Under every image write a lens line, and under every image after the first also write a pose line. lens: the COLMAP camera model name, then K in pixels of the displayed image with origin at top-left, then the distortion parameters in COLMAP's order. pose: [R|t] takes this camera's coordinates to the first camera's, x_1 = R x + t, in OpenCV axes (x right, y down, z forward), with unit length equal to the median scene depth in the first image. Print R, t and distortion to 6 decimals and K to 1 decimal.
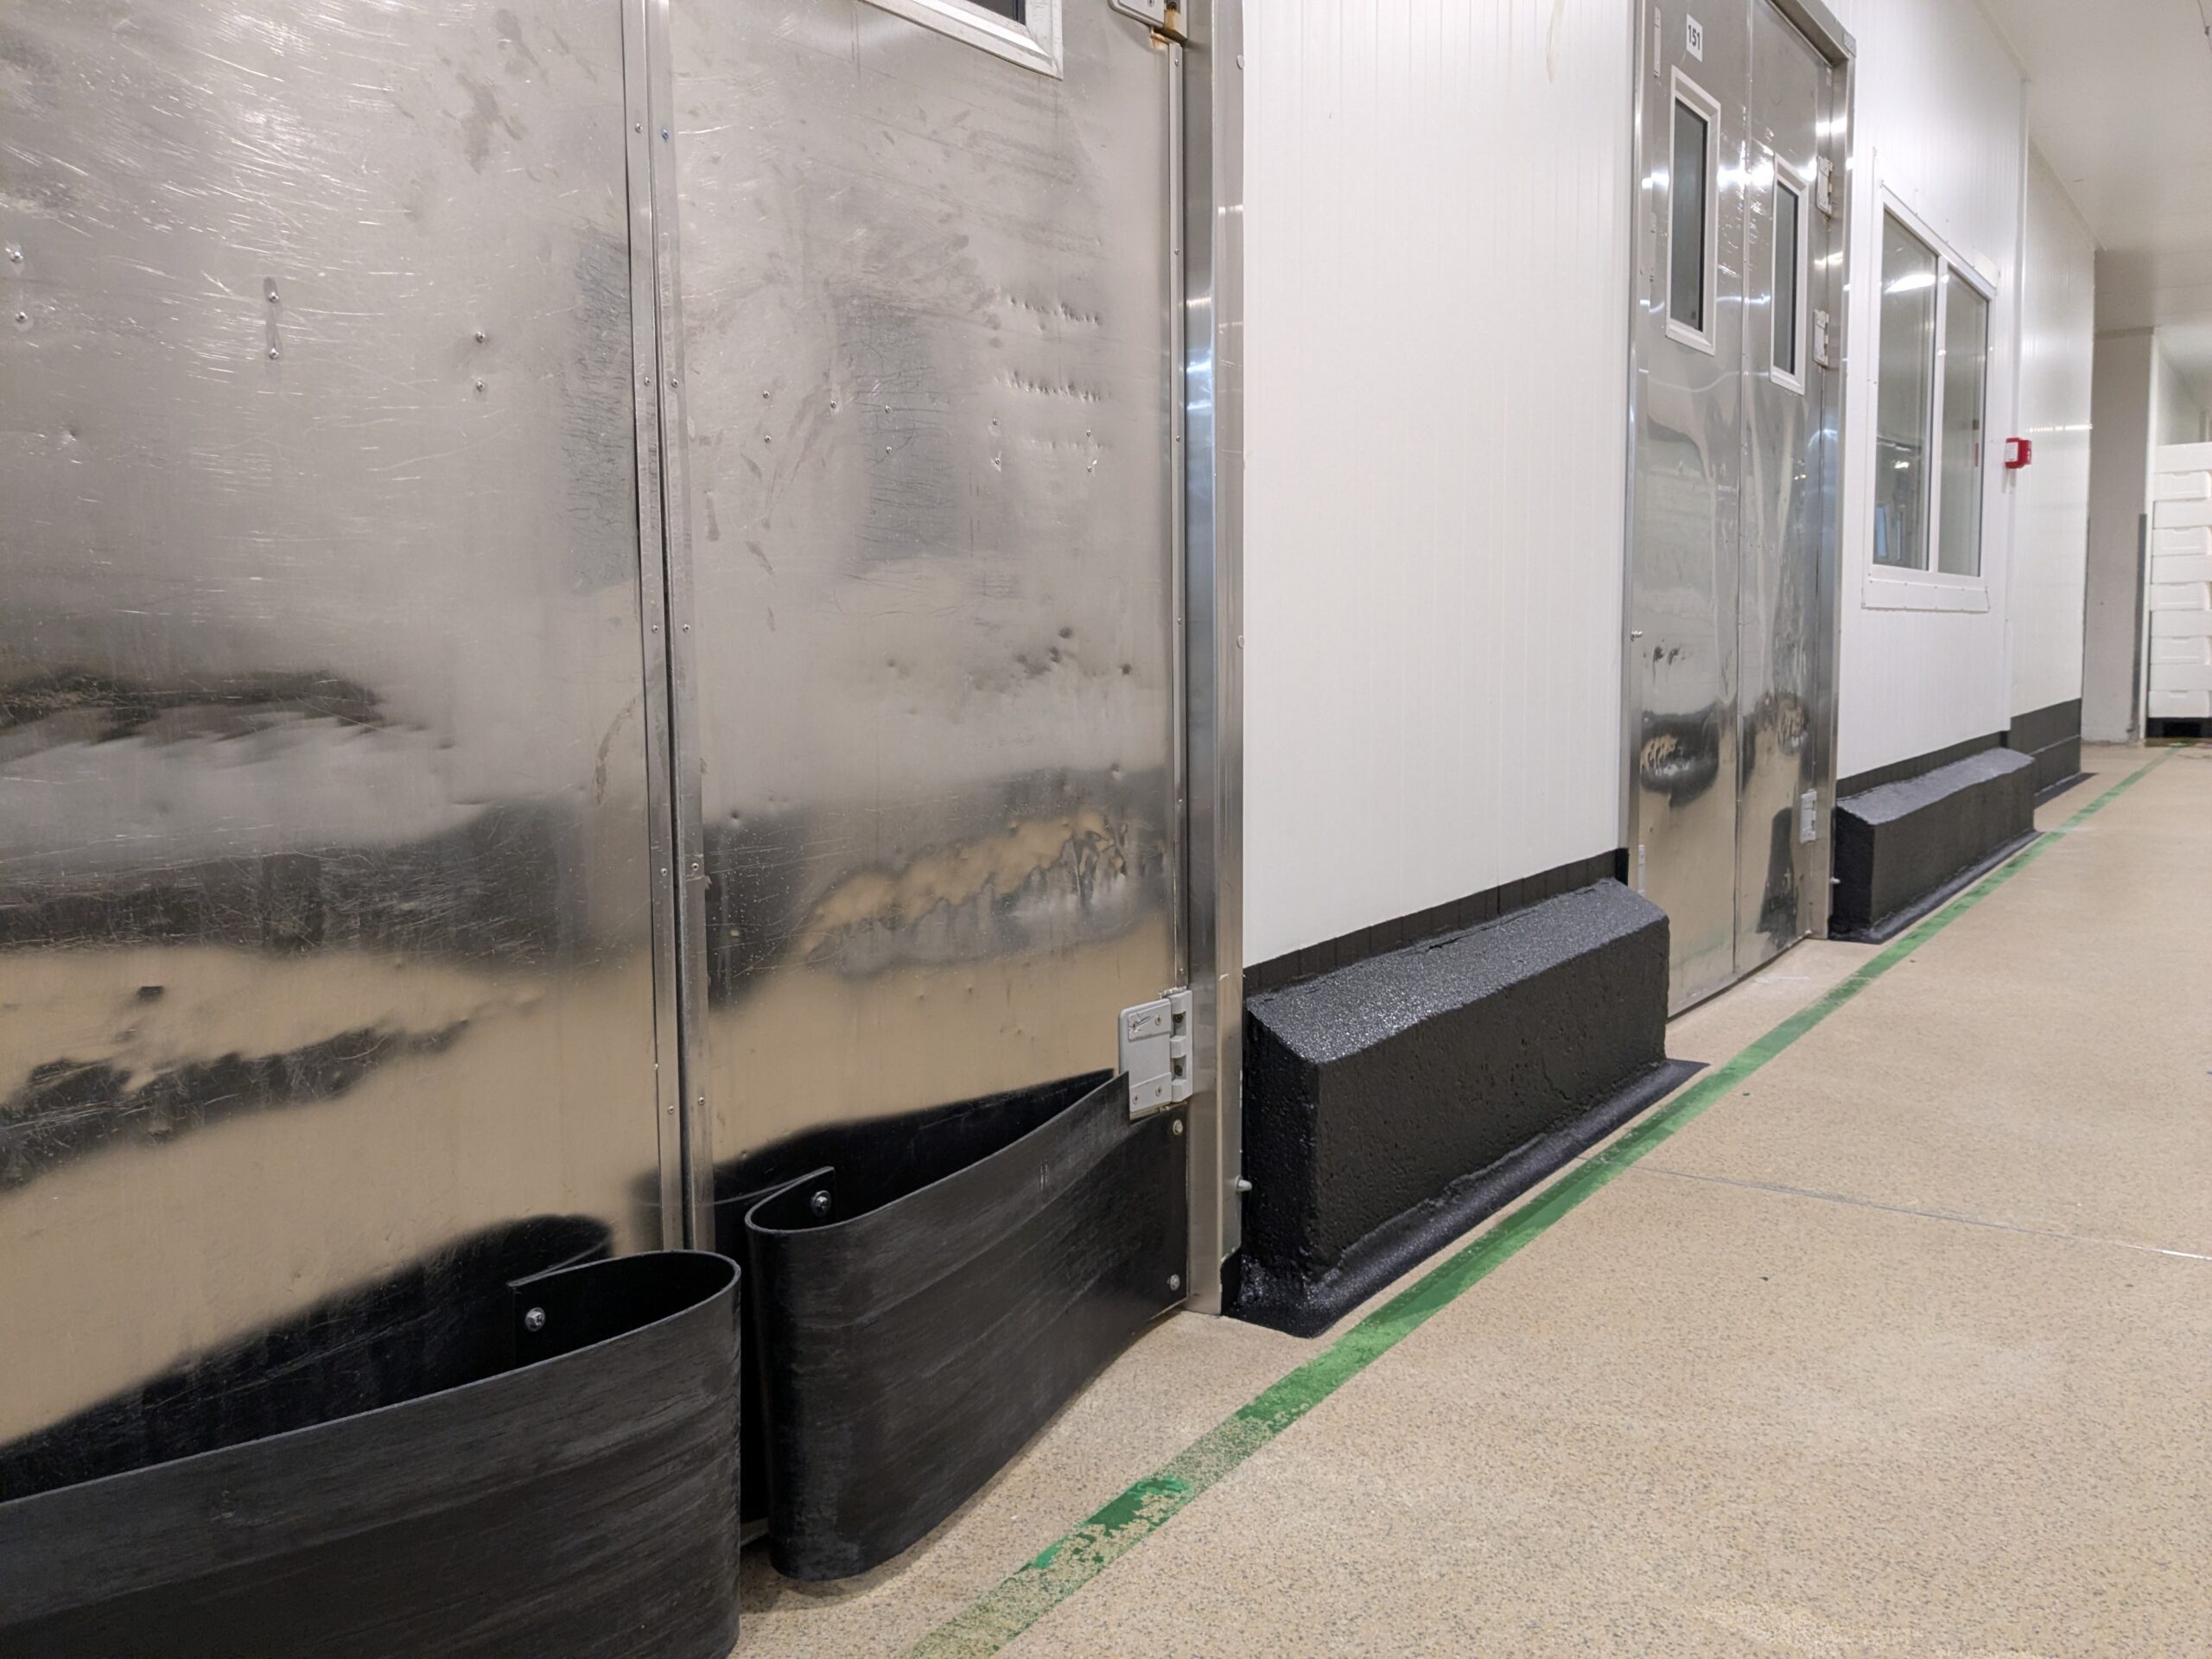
lens RADIAL K [[1742.4, 0, 1106.0], [0, 1742.4, 829.5], [0, 0, 1]] dist [0.040993, -0.074976]
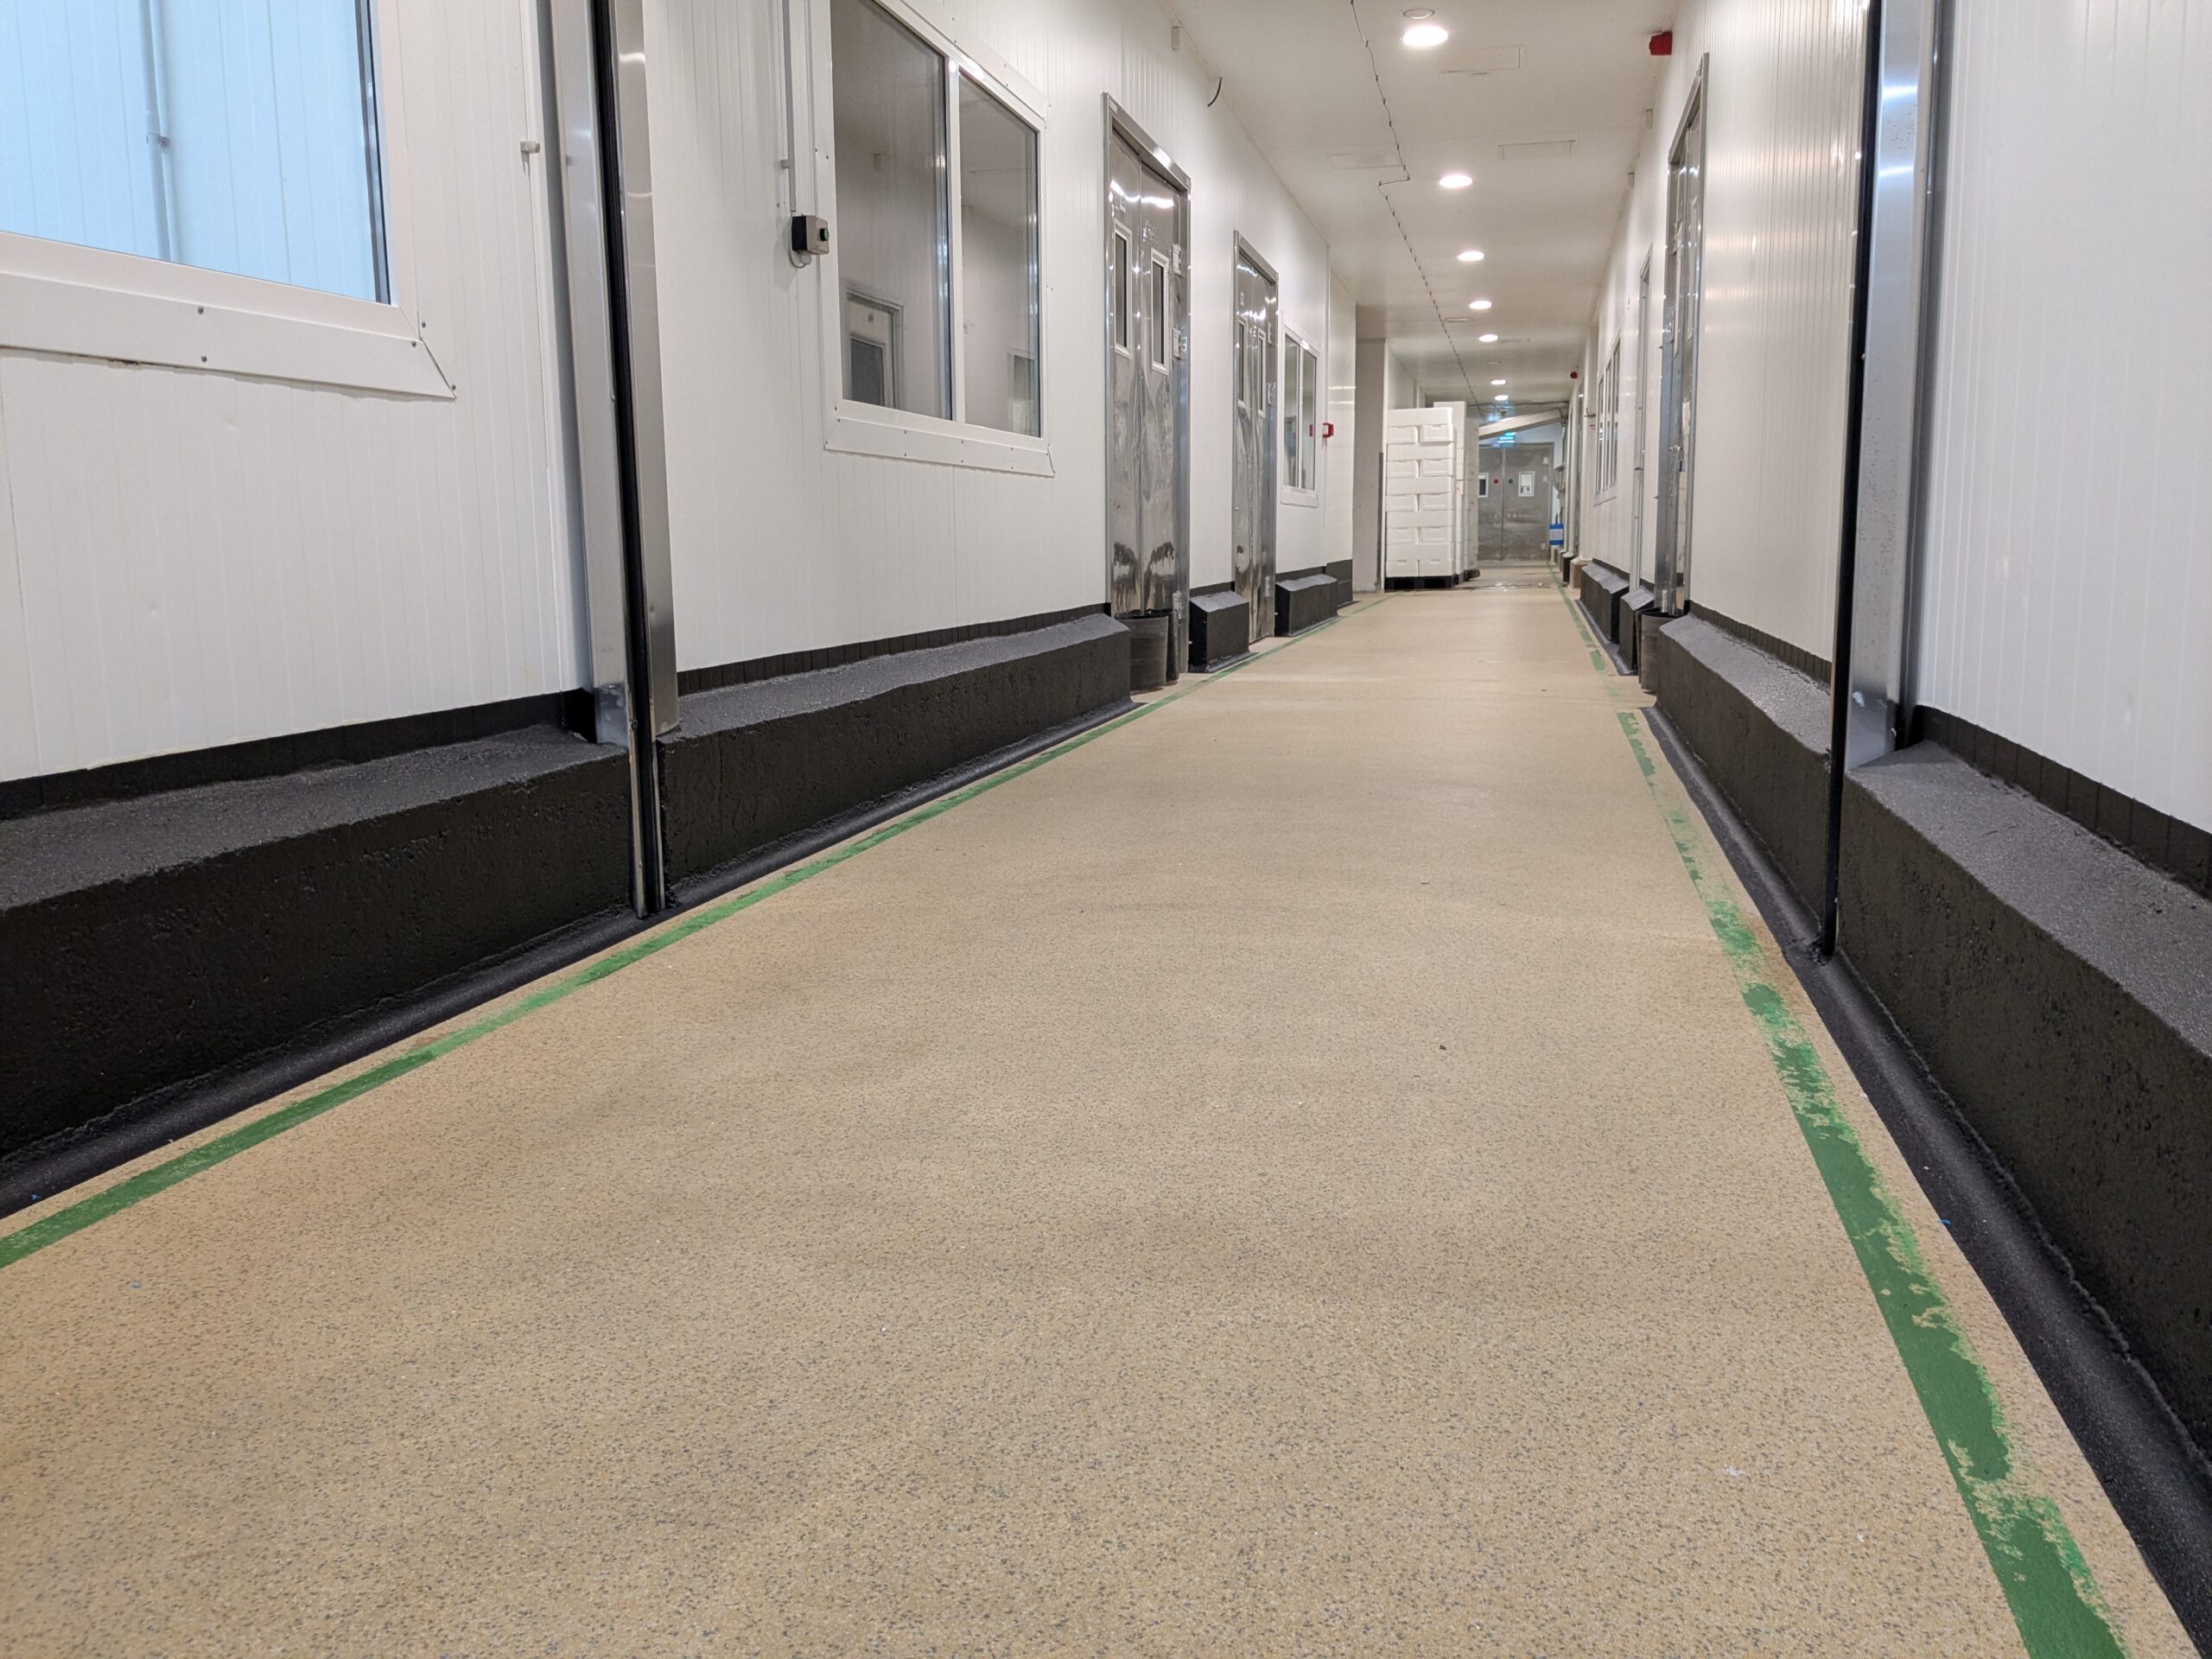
lens RADIAL K [[1742.4, 0, 1106.0], [0, 1742.4, 829.5], [0, 0, 1]] dist [0.040993, -0.074976]
pose [[0.929505, -0.046726, 0.365837, -0.670446], [0.024728, 0.997606, 0.064589, 0.154390], [-0.367979, -0.050989, 0.928435, -1.129115]]
